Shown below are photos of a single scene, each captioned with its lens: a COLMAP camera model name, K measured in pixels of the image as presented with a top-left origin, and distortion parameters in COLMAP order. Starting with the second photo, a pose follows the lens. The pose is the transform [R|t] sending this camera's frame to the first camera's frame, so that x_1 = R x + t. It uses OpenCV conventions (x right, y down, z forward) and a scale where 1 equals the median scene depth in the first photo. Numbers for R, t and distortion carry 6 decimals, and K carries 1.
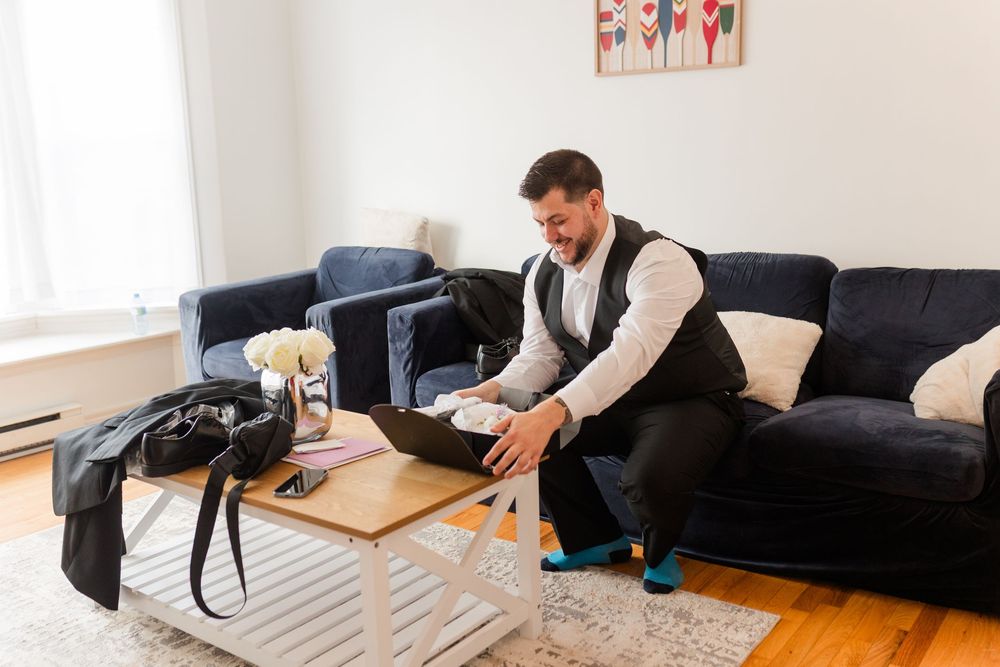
lens RADIAL K [[968.1, 0, 496.5], [0, 968.1, 330.2], [0, 0, 1]] dist [-0.026458, 0.000000]
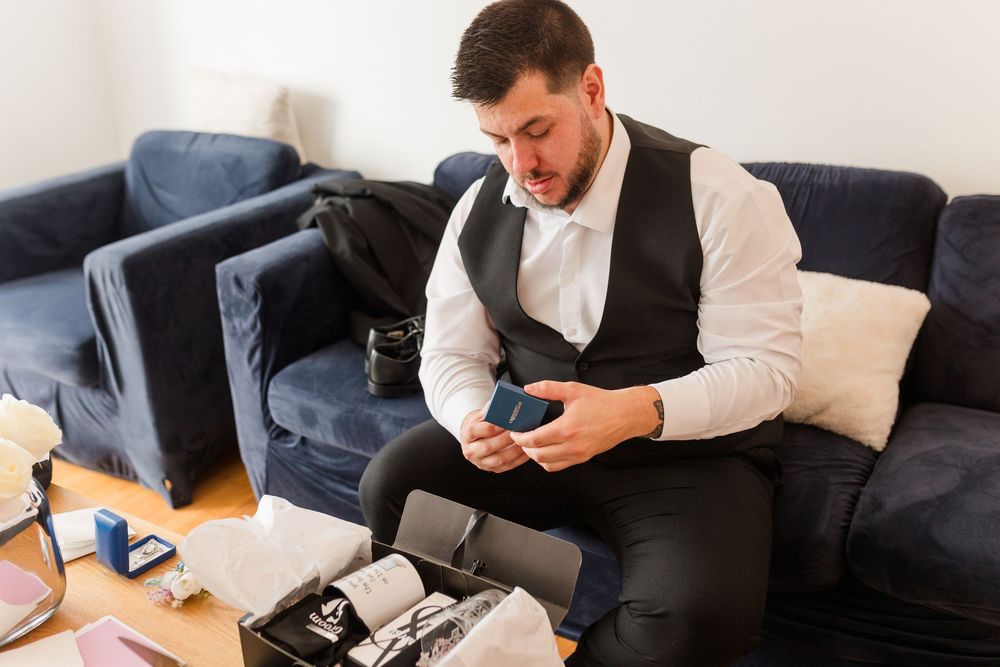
lens RADIAL K [[968.1, 0, 504.0], [0, 968.1, 336.0], [0, 0, 1]] dist [-0.026458, 0.000000]
pose [[0.994040, -0.032483, 0.104060, 0.002667], [0.012419, 0.982103, 0.187936, -0.098425], [-0.108303, -0.185524, 0.976653, 0.425245]]
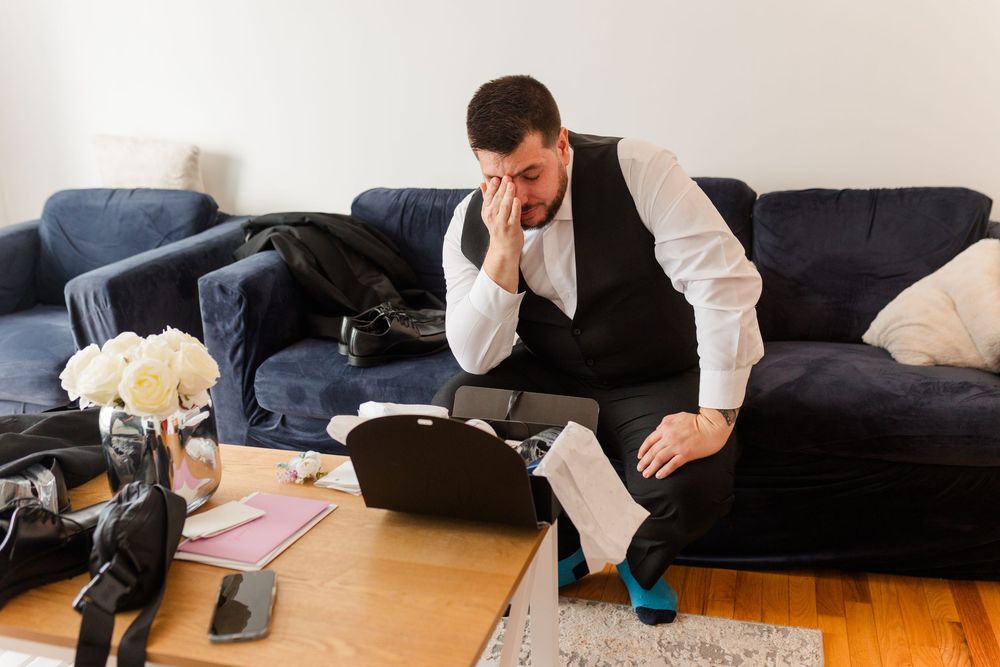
lens RADIAL K [[968.1, 0, 504.5], [0, 968.1, 332.2], [0, 0, 1]] dist [-0.026458, 0.000000]
pose [[0.933670, -0.093702, 0.345659, -0.168709], [0.065285, 0.993525, 0.092984, -0.036281], [-0.352134, -0.064250, 0.933742, 0.282622]]
